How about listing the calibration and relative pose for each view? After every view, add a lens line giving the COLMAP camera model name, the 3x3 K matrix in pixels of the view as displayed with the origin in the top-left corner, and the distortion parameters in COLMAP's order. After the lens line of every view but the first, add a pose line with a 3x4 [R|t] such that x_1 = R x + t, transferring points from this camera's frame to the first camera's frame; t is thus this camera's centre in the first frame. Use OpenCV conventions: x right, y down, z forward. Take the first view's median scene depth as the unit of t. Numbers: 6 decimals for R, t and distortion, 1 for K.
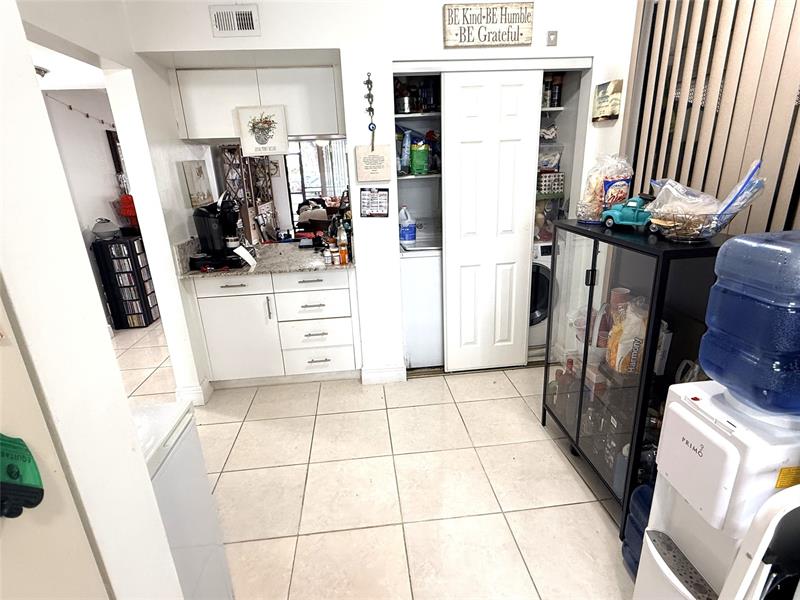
lens RADIAL K [[405.0, 0, 398.2], [0, 405.0, 298.7], [0, 0, 1]] dist [0.001426, 0.000178]
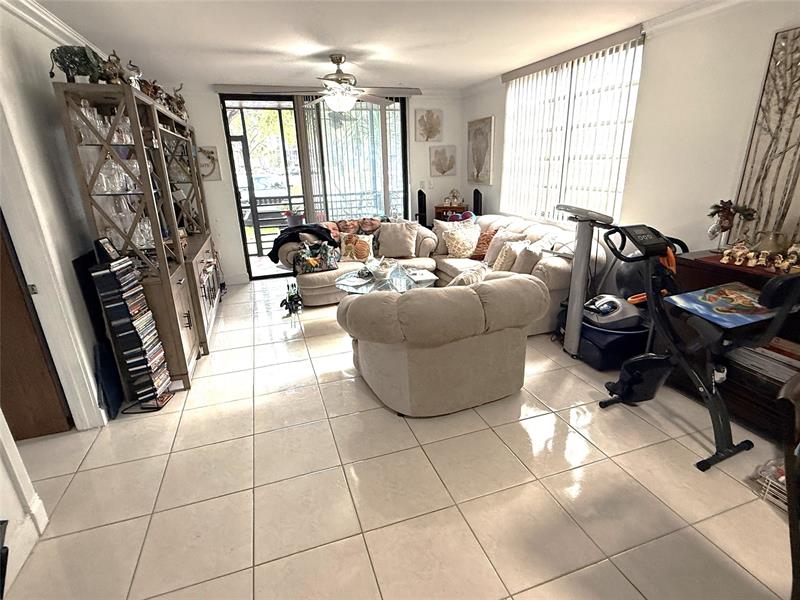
lens RADIAL K [[405.0, 0, 401.5], [0, 405.0, 300.0], [0, 0, 1]] dist [0.001426, 0.000178]
pose [[0.974054, -0.063620, 0.217189, -0.254672], [0.062096, 0.997974, 0.013840, -0.196182], [-0.217630, 0.000005, 0.976031, 0.620177]]
